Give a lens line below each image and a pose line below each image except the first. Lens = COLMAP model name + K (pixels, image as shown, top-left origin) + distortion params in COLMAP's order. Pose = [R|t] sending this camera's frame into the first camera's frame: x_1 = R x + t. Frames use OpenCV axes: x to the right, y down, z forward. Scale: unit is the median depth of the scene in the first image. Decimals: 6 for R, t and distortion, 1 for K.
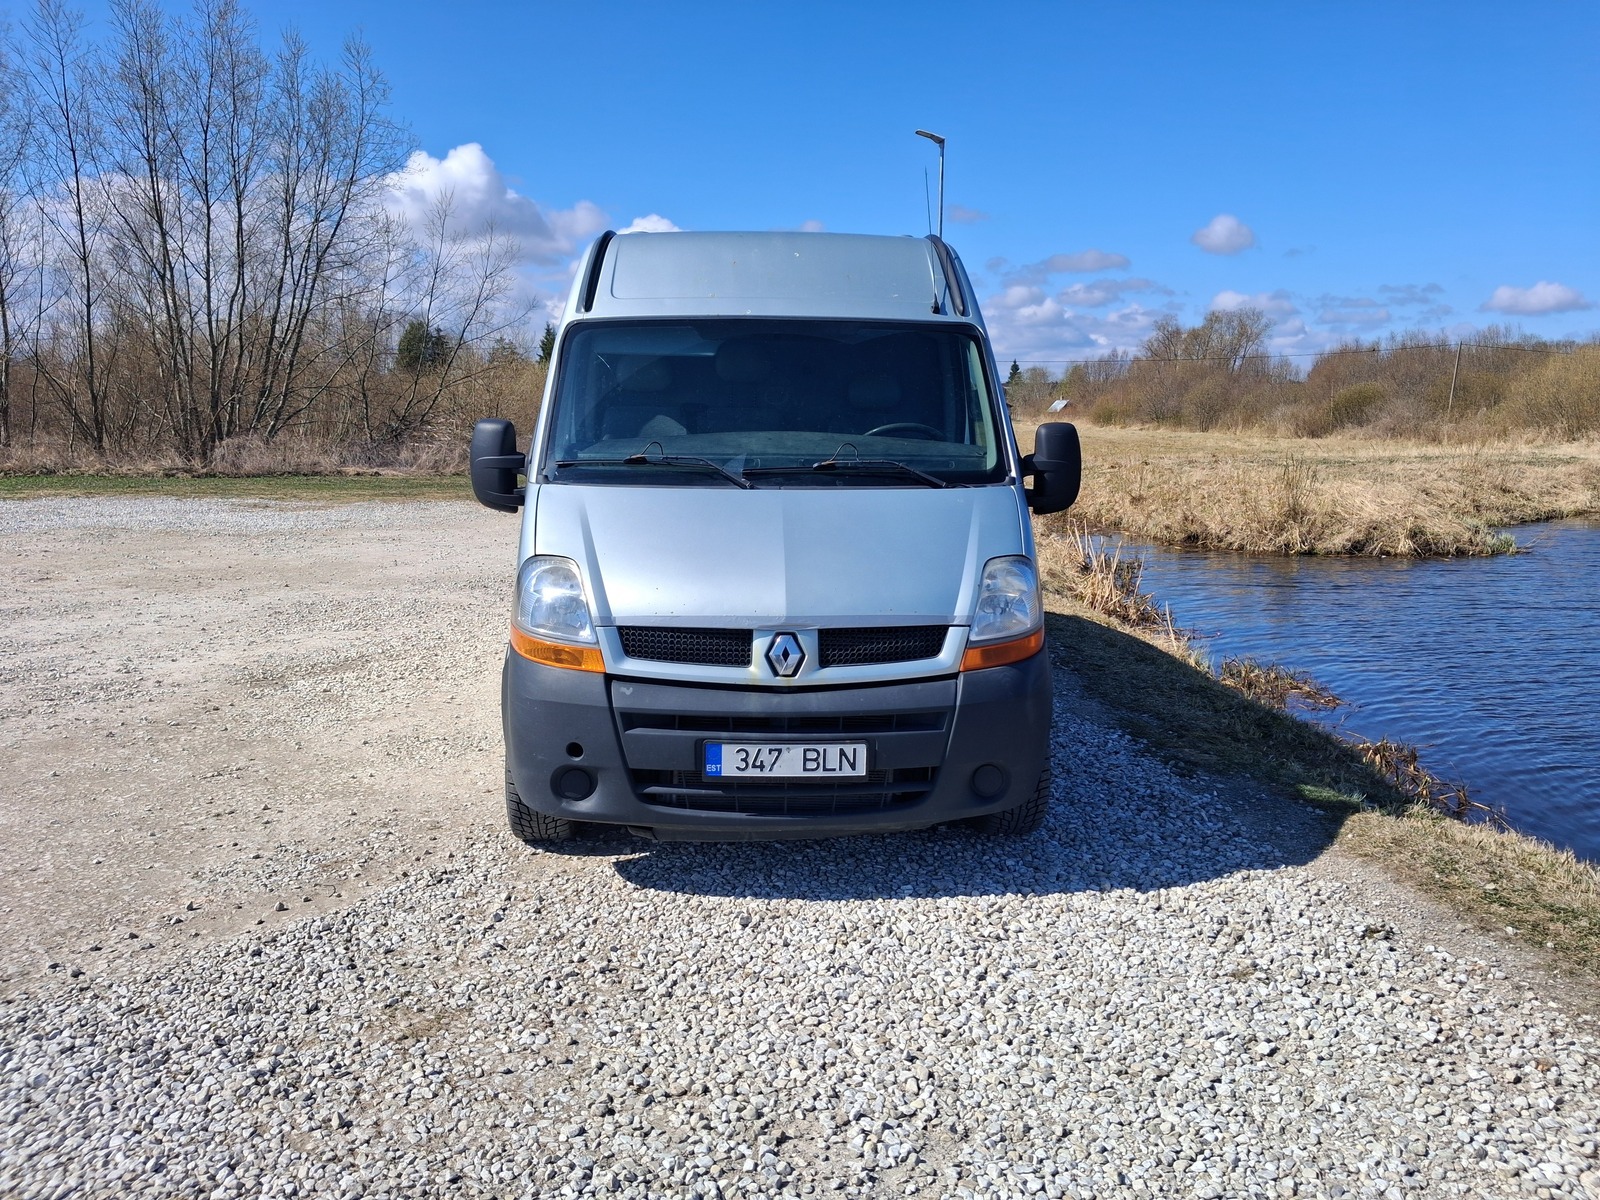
lens RADIAL K [[1232.8, 0, 805.6], [0, 1232.8, 598.3], [0, 0, 1]] dist [0.048232, -0.017249]
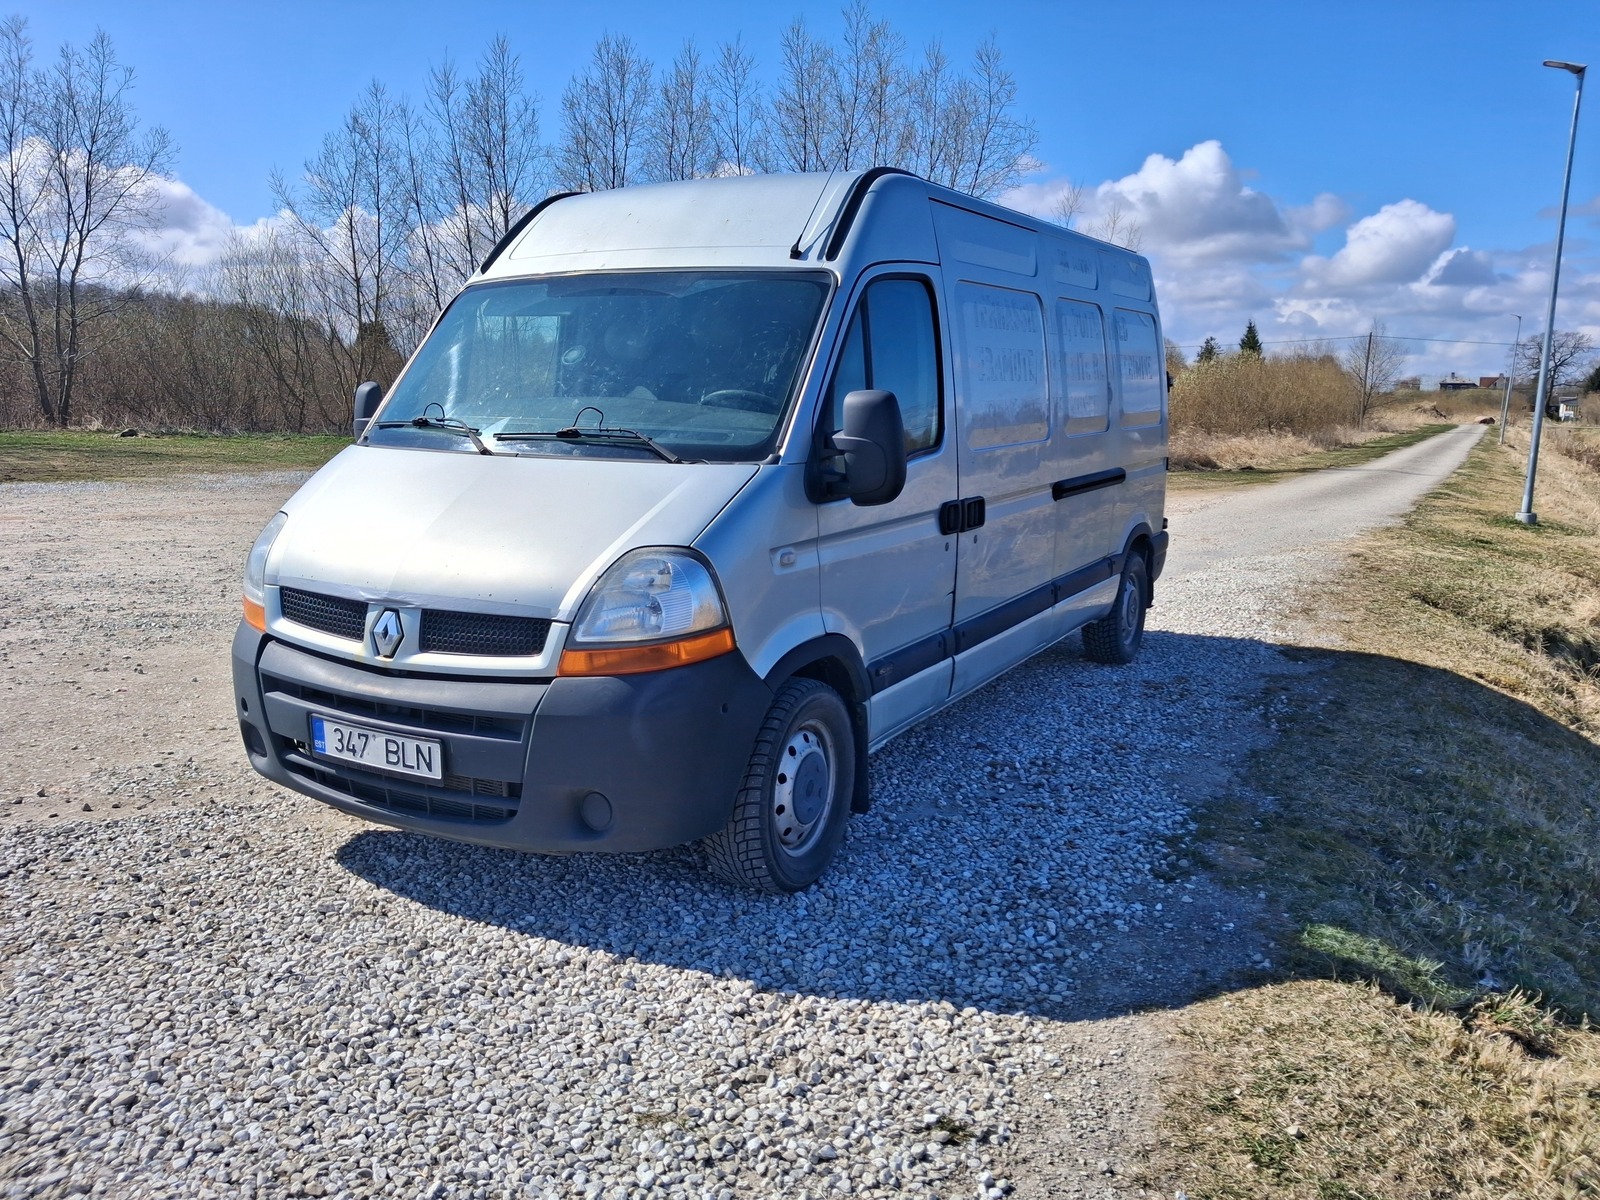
lens RADIAL K [[1232.8, 0, 798.3], [0, 1232.8, 603.4], [0, 0, 1]] dist [0.048232, -0.017249]
pose [[0.861511, 0.097470, -0.498295, 0.685188], [-0.094829, 0.995021, 0.030682, -0.031818], [0.498804, 0.020820, 0.866464, 0.356072]]
